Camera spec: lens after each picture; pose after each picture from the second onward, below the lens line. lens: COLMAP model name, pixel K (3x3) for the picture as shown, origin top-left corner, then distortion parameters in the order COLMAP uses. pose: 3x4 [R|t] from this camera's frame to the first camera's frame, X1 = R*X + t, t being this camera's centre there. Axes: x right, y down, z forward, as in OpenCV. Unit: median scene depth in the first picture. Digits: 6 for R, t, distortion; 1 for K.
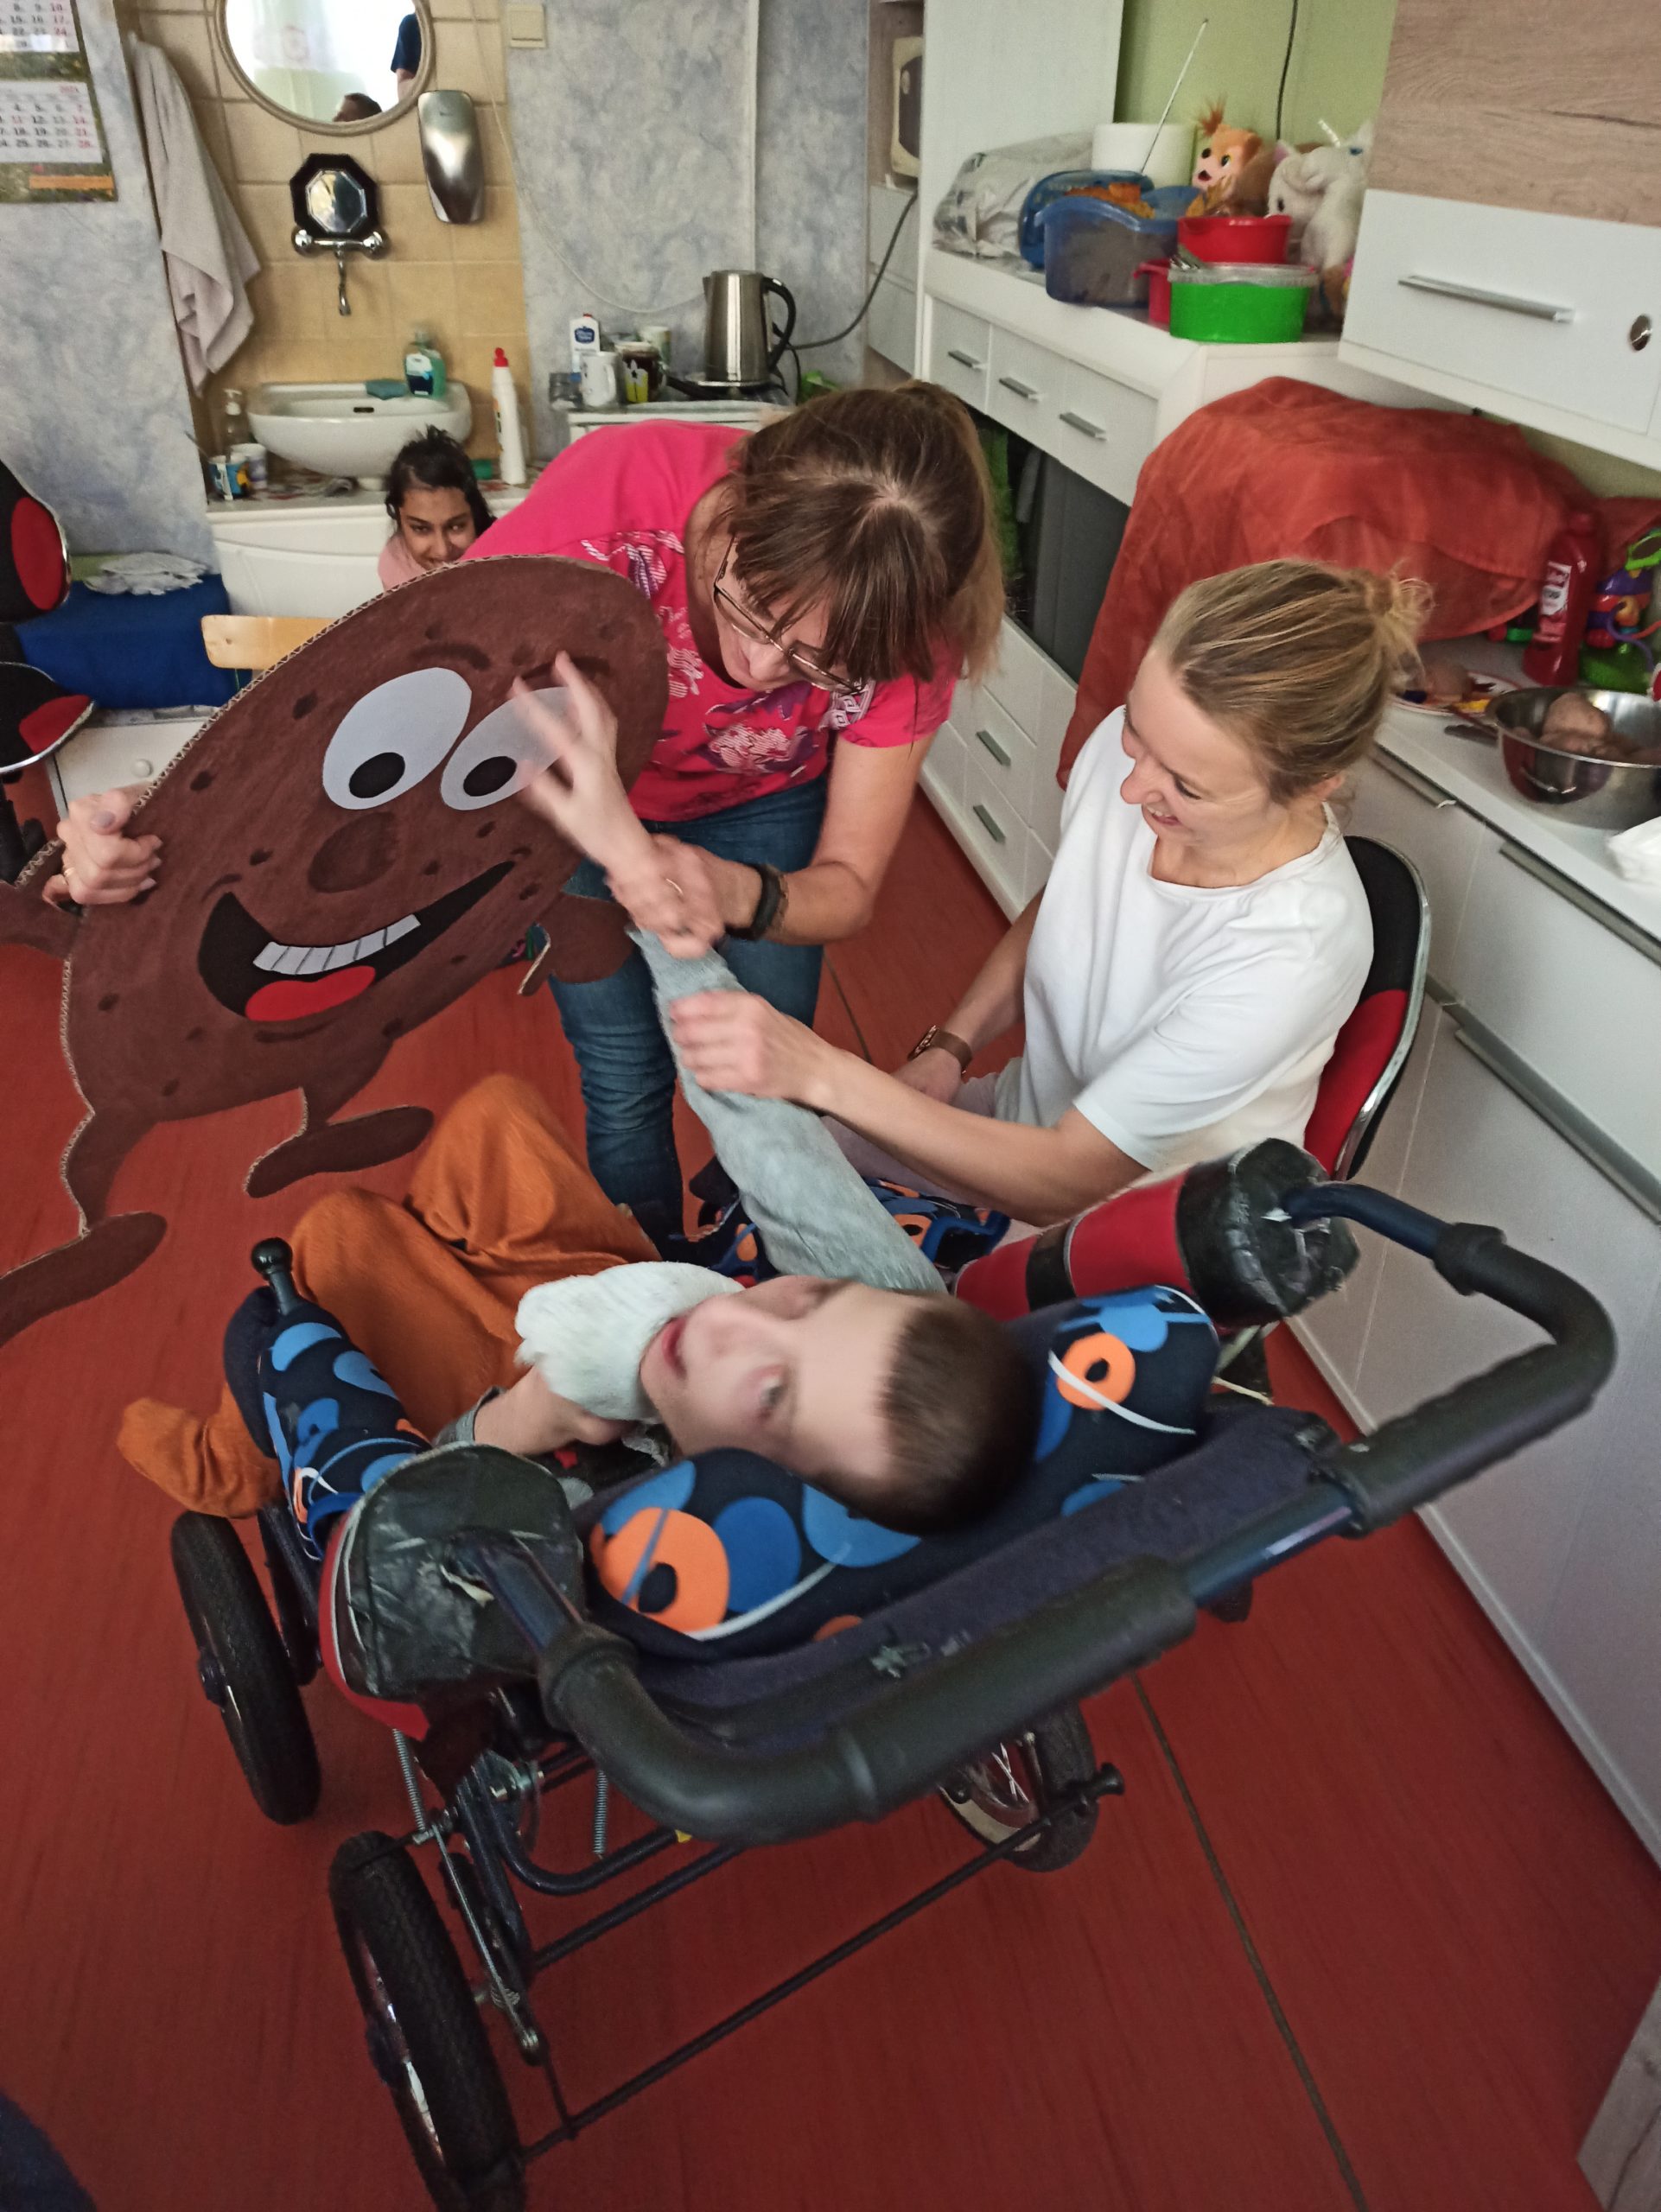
lens RADIAL K [[1627.3, 0, 823.6], [0, 1627.3, 1103.6], [0, 0, 1]] dist [0.027938, -0.013244]
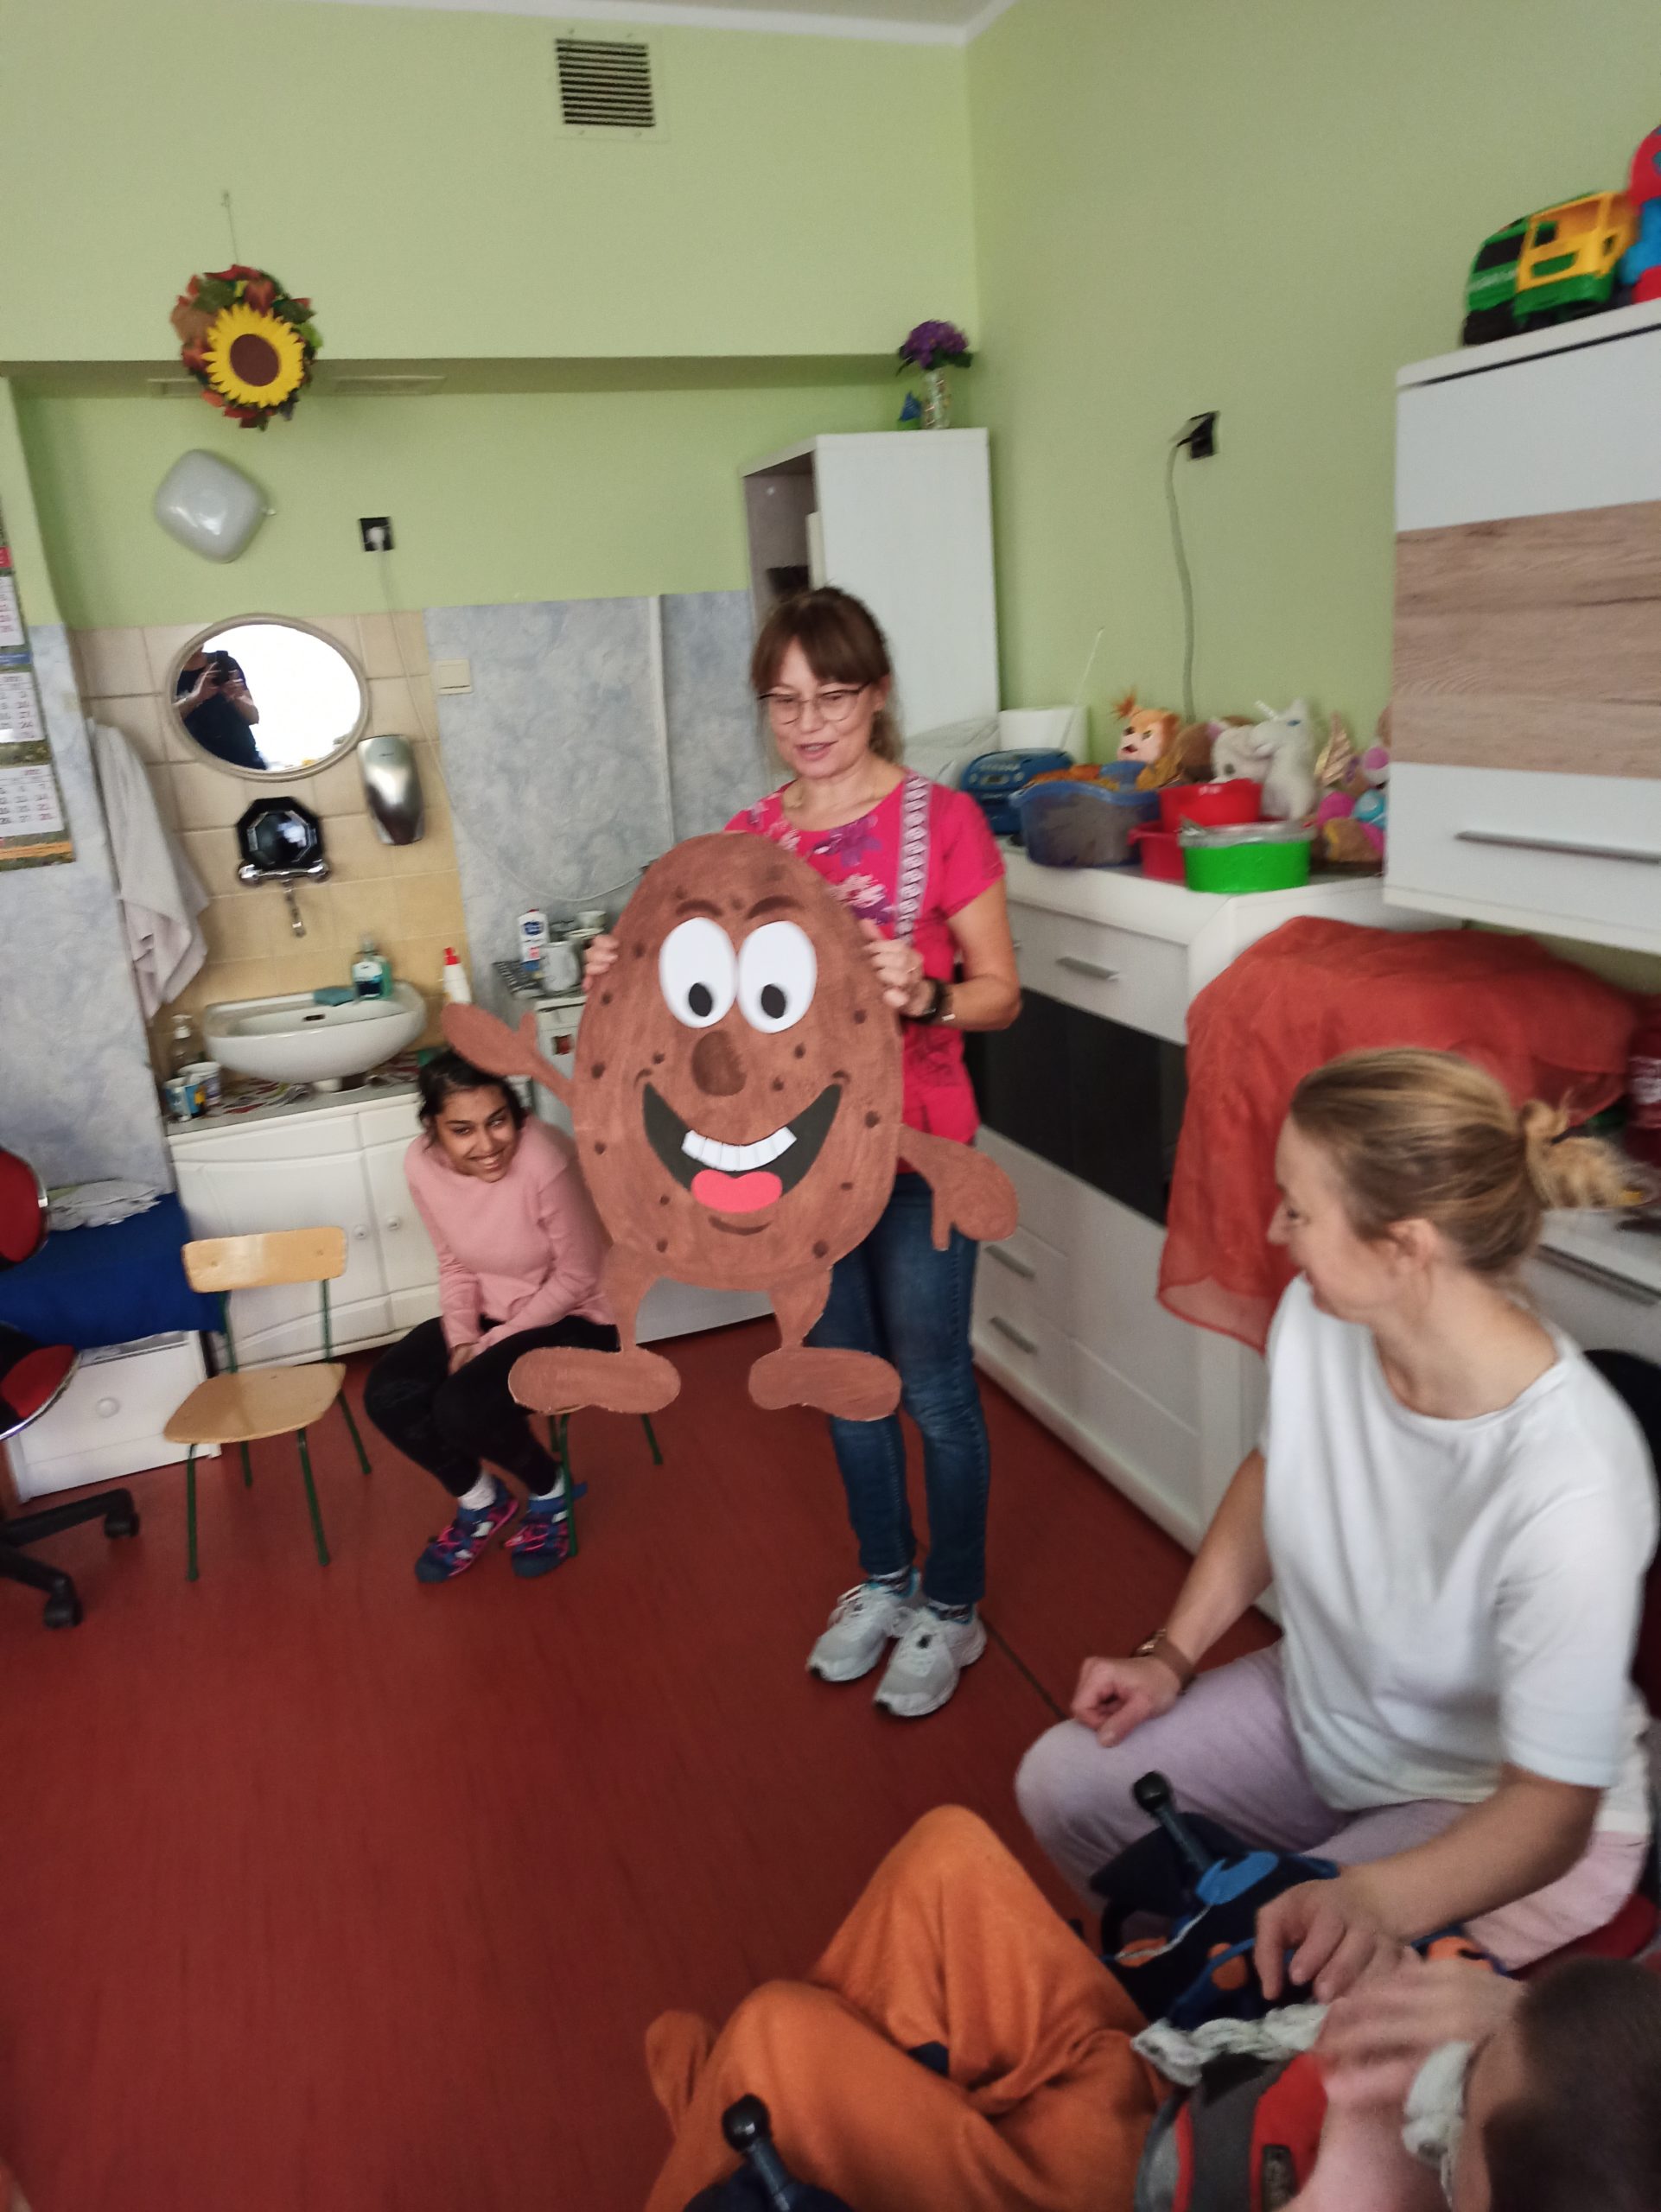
lens RADIAL K [[1627.3, 0, 833.2], [0, 1627.3, 1094.2], [0, 0, 1]] dist [0.027938, -0.013244]
pose [[0.984123, -0.119909, 0.130857, -0.107140], [0.152945, 0.947010, -0.282455, -0.046719], [-0.090054, 0.297984, 0.950313, 0.027282]]
